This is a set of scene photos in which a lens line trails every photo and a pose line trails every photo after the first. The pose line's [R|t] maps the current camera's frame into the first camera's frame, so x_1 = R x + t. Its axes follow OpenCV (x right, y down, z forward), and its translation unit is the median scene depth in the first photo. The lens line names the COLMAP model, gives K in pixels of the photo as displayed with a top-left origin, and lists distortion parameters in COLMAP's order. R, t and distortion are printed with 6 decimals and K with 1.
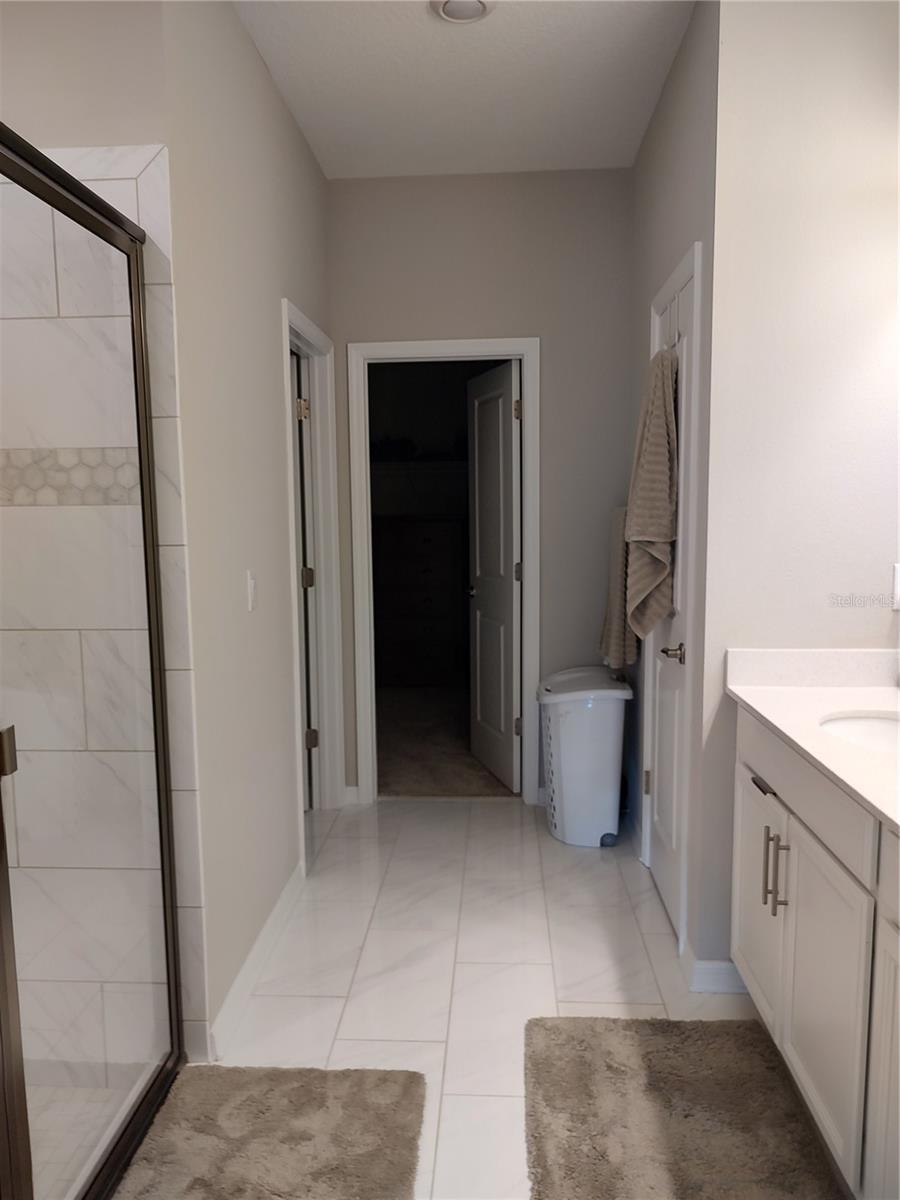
lens RADIAL K [[852.6, 0, 451.2], [0, 852.6, 598.1], [0, 0, 1]] dist [0.000782, -0.002313]
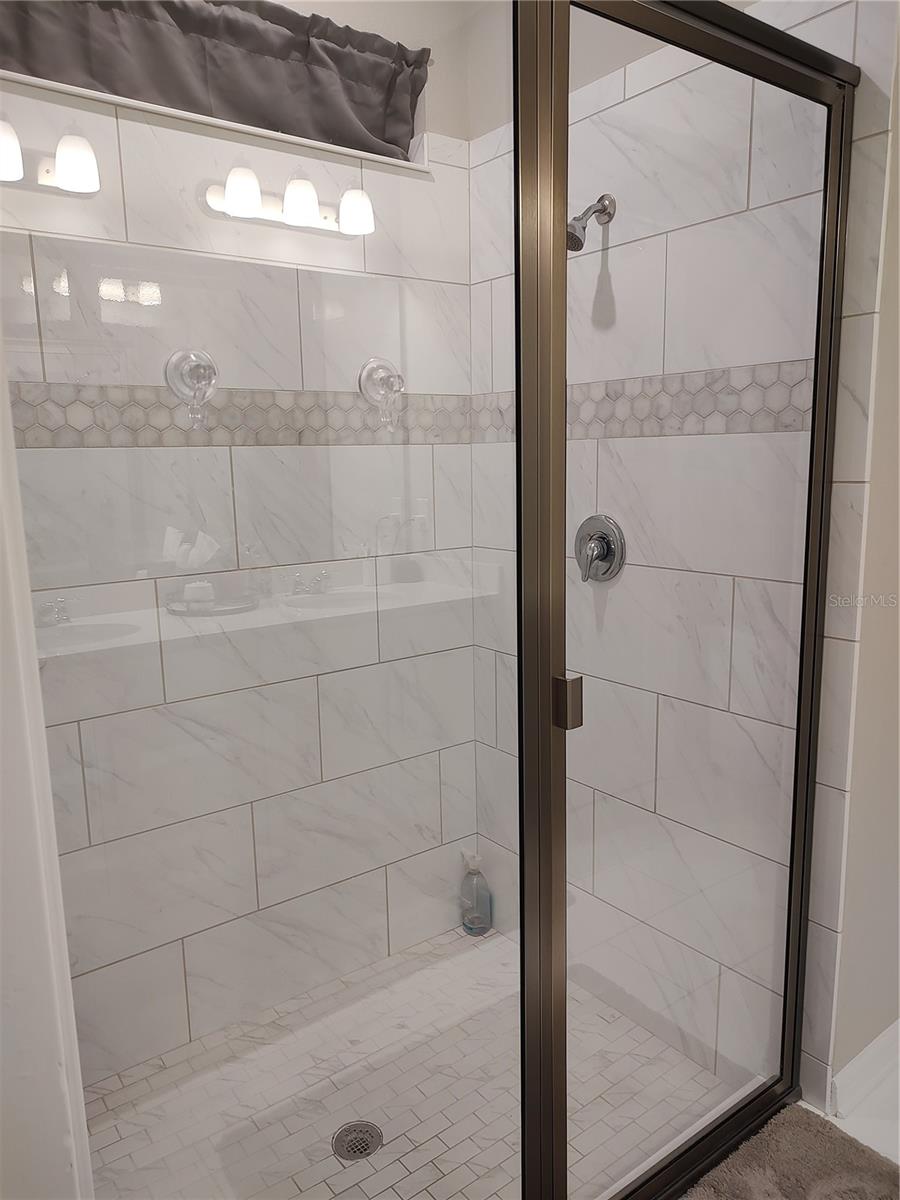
lens RADIAL K [[852.6, 0, 444.3], [0, 852.6, 605.5], [0, 0, 1]] dist [0.000782, -0.002313]
pose [[0.647547, 0.129068, -0.751016, 0.036306], [-0.072491, 0.991516, 0.107897, -0.006485], [0.758570, -0.015427, 0.651409, 0.203016]]
